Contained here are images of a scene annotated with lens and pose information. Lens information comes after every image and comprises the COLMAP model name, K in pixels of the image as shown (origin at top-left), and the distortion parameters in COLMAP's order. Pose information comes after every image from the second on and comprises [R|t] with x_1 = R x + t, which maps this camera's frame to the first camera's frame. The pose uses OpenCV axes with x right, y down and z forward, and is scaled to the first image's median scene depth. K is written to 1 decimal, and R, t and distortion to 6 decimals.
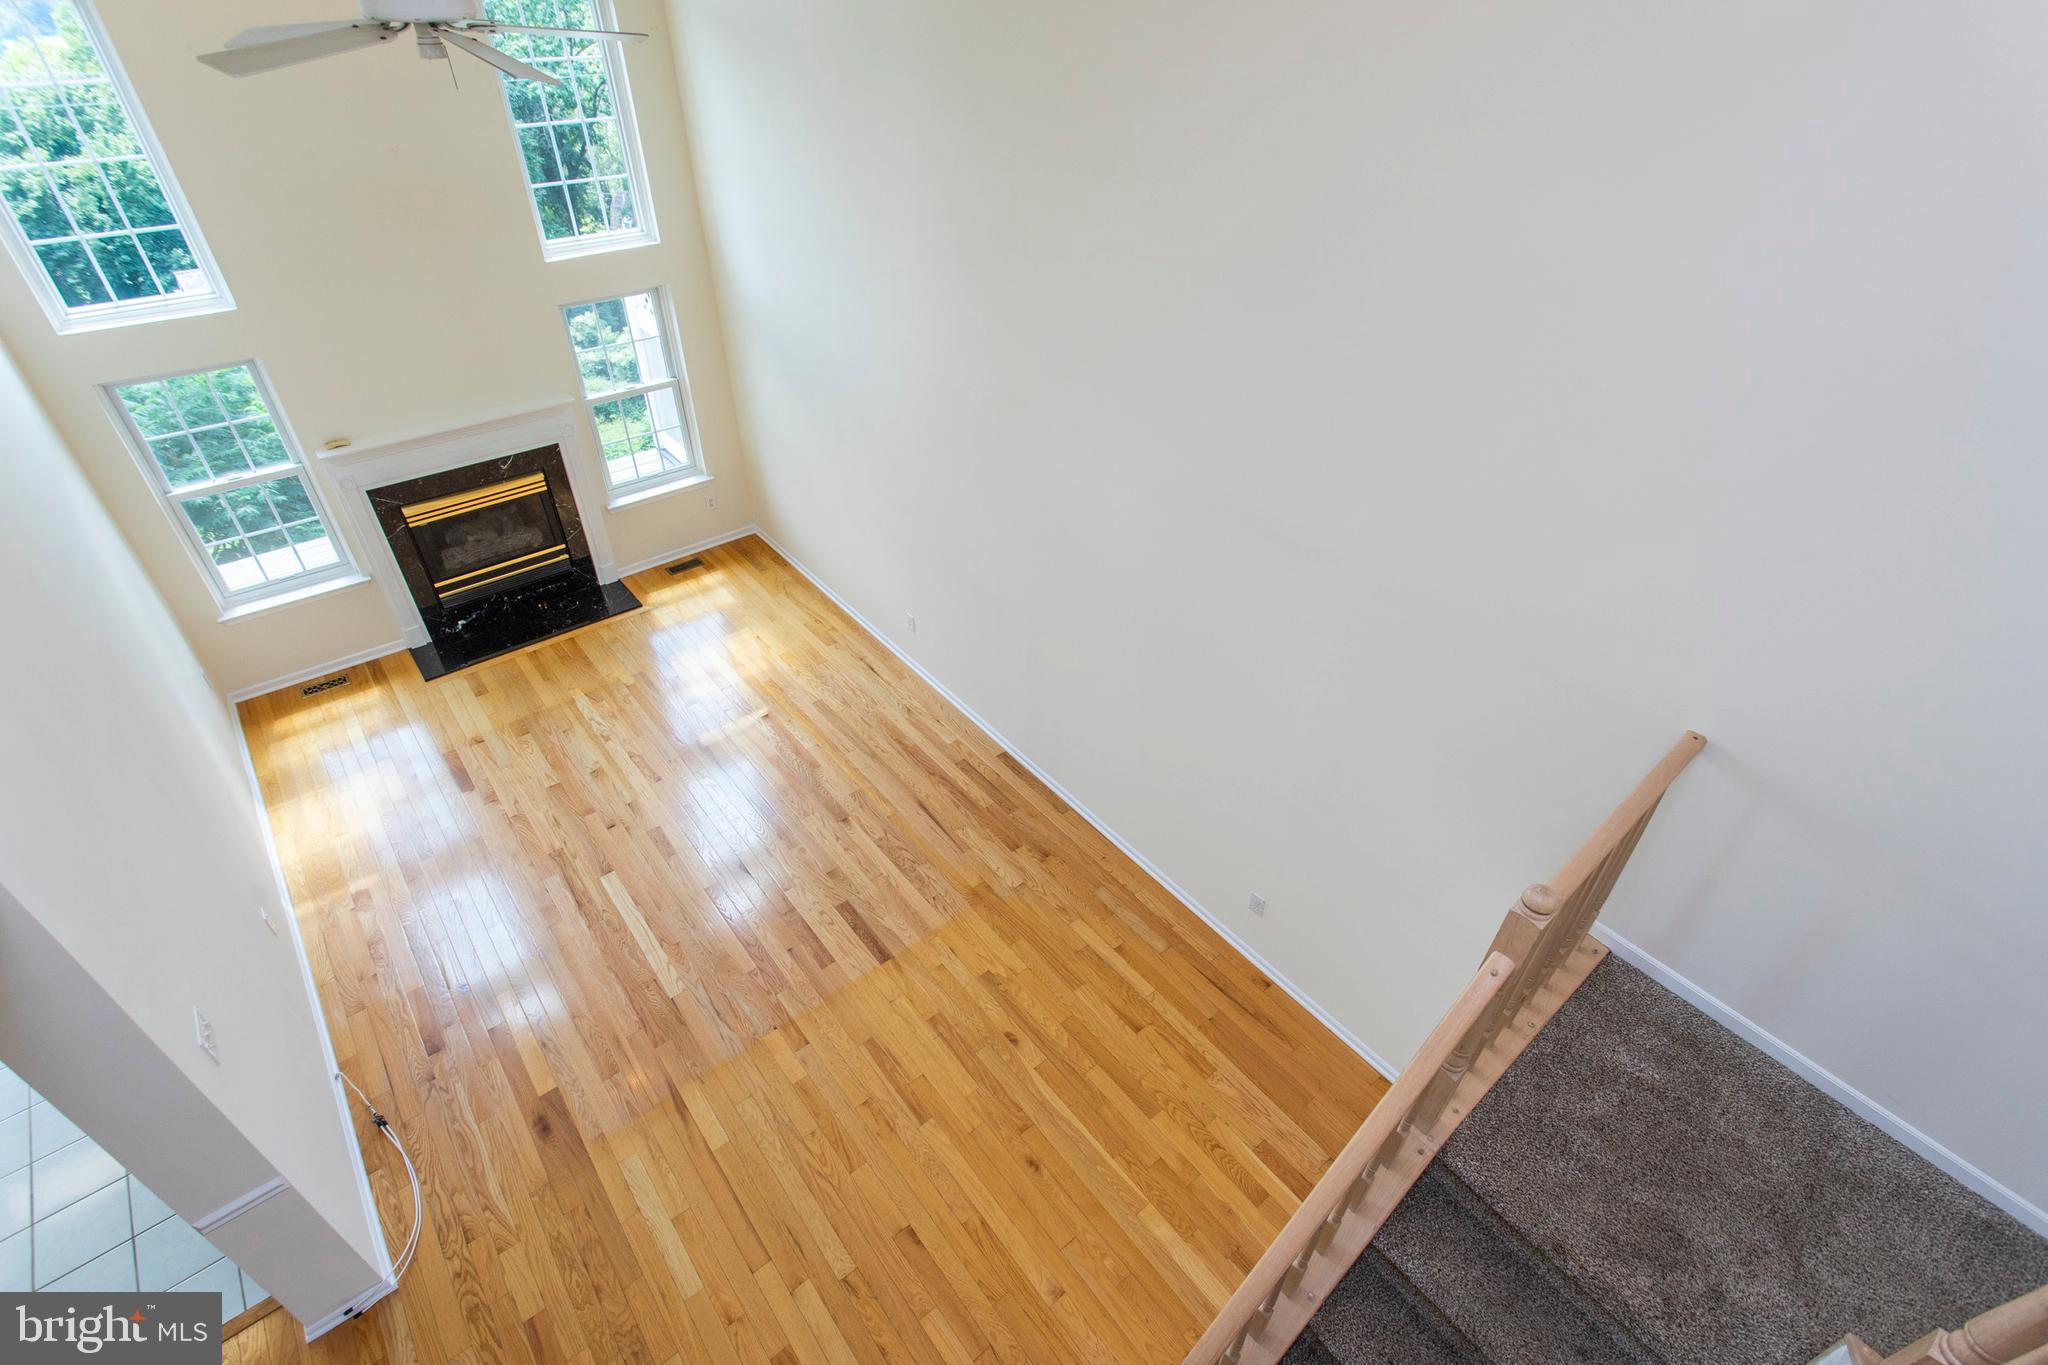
lens RADIAL K [[985.2, 0, 1001.6], [0, 985.2, 675.1], [0, 0, 1]] dist [0.002069, 0.000819]
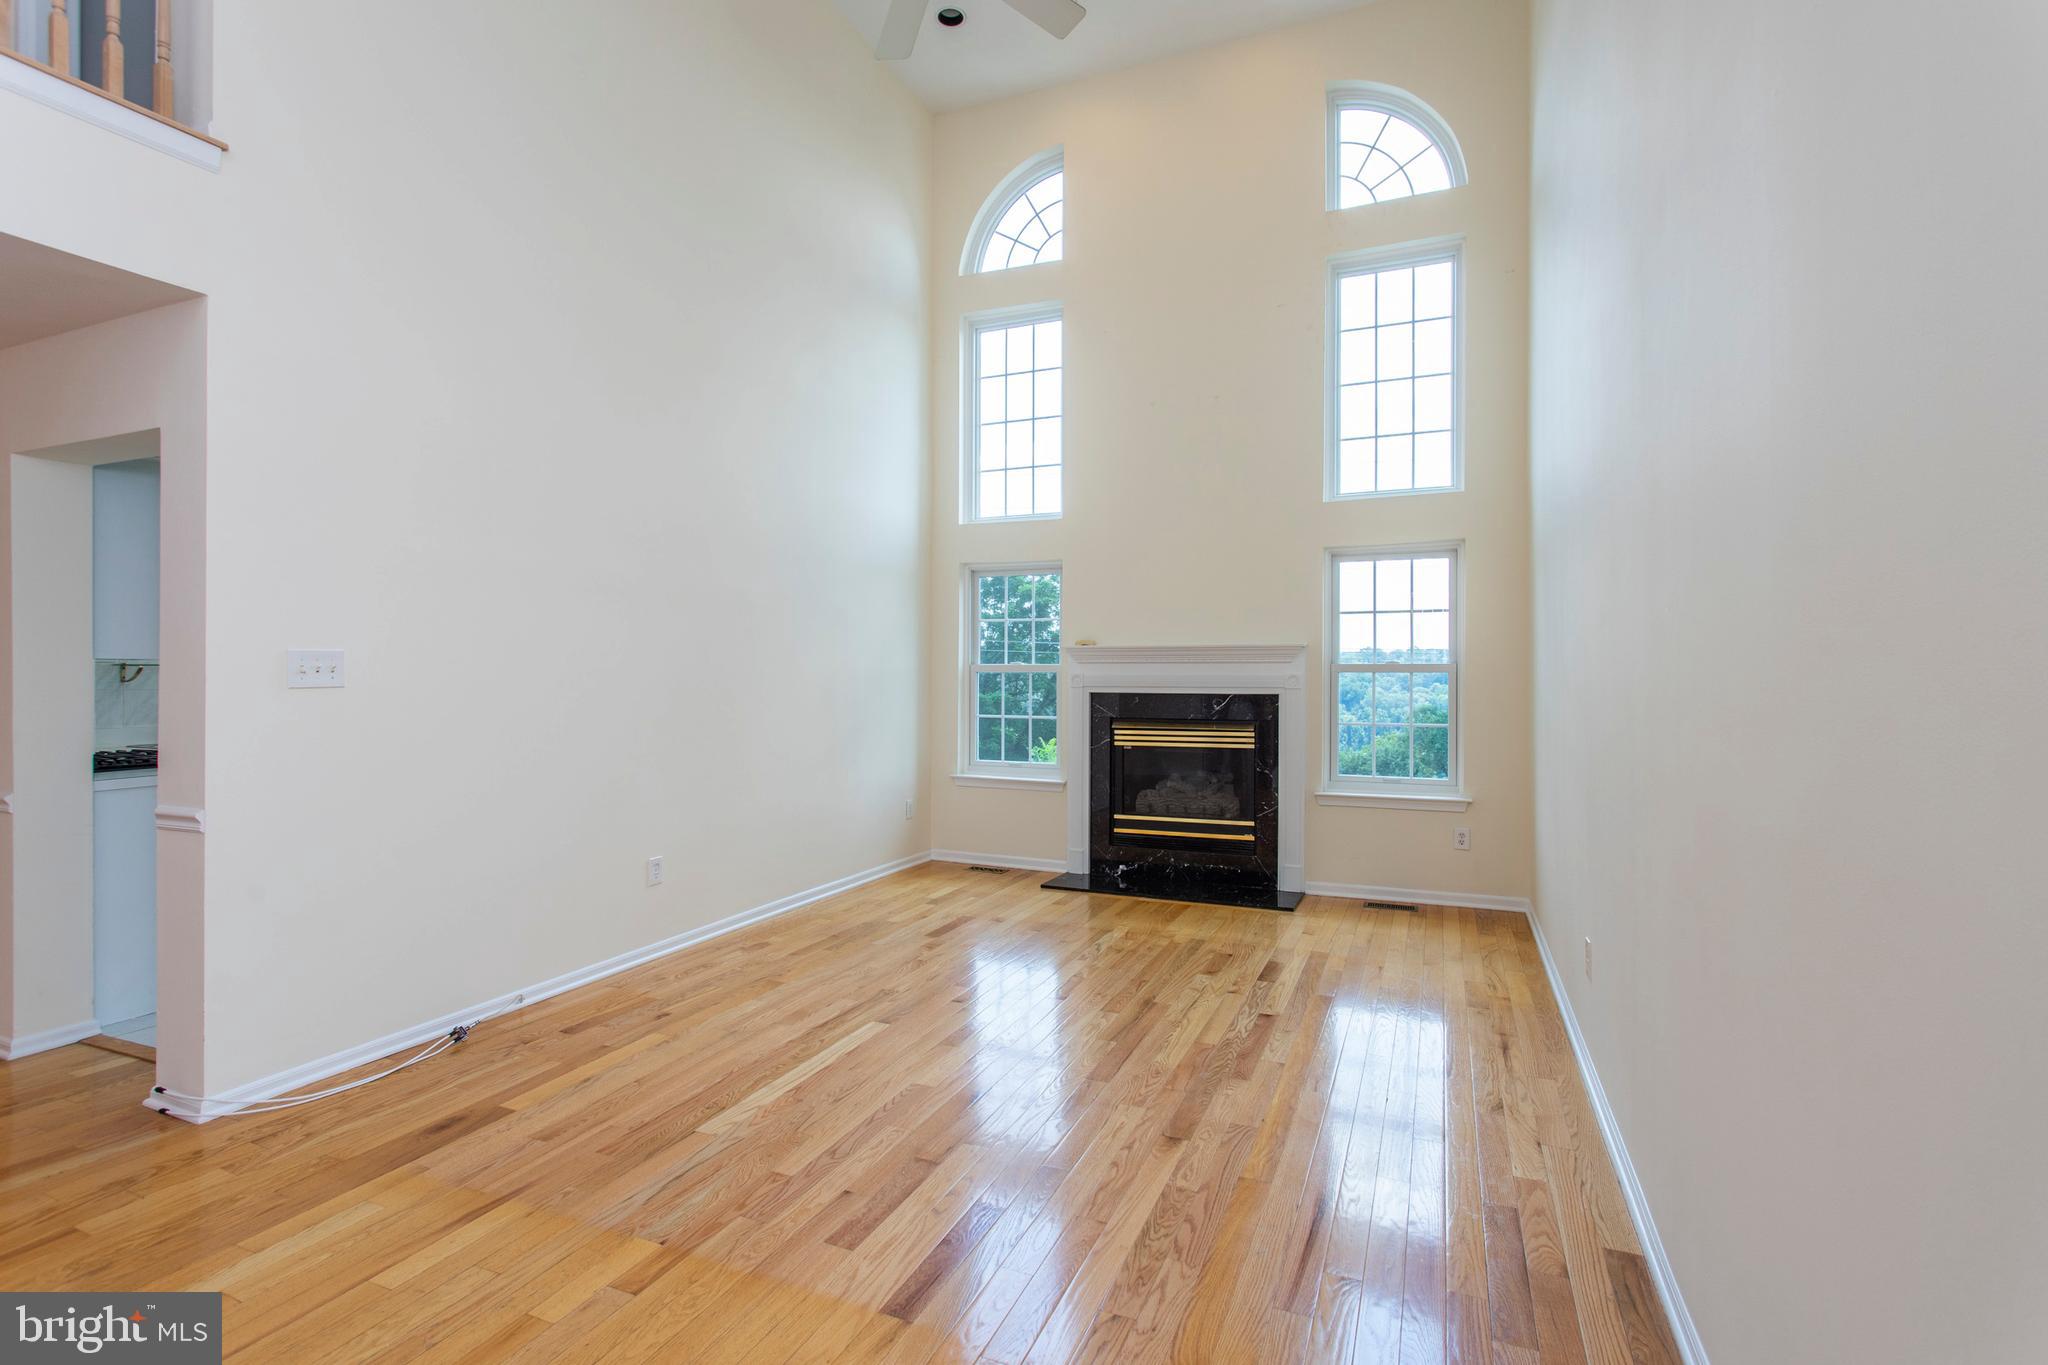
lens RADIAL K [[961.3, 0, 1018.1], [0, 961.3, 673.0], [0, 0, 1]] dist [-0.000981, -0.000212]
pose [[0.469765, -0.012172, -0.882707, 0.247730], [-0.540353, 0.786743, -0.298418, 0.163505], [0.698096, 0.617160, 0.363008, 0.692517]]
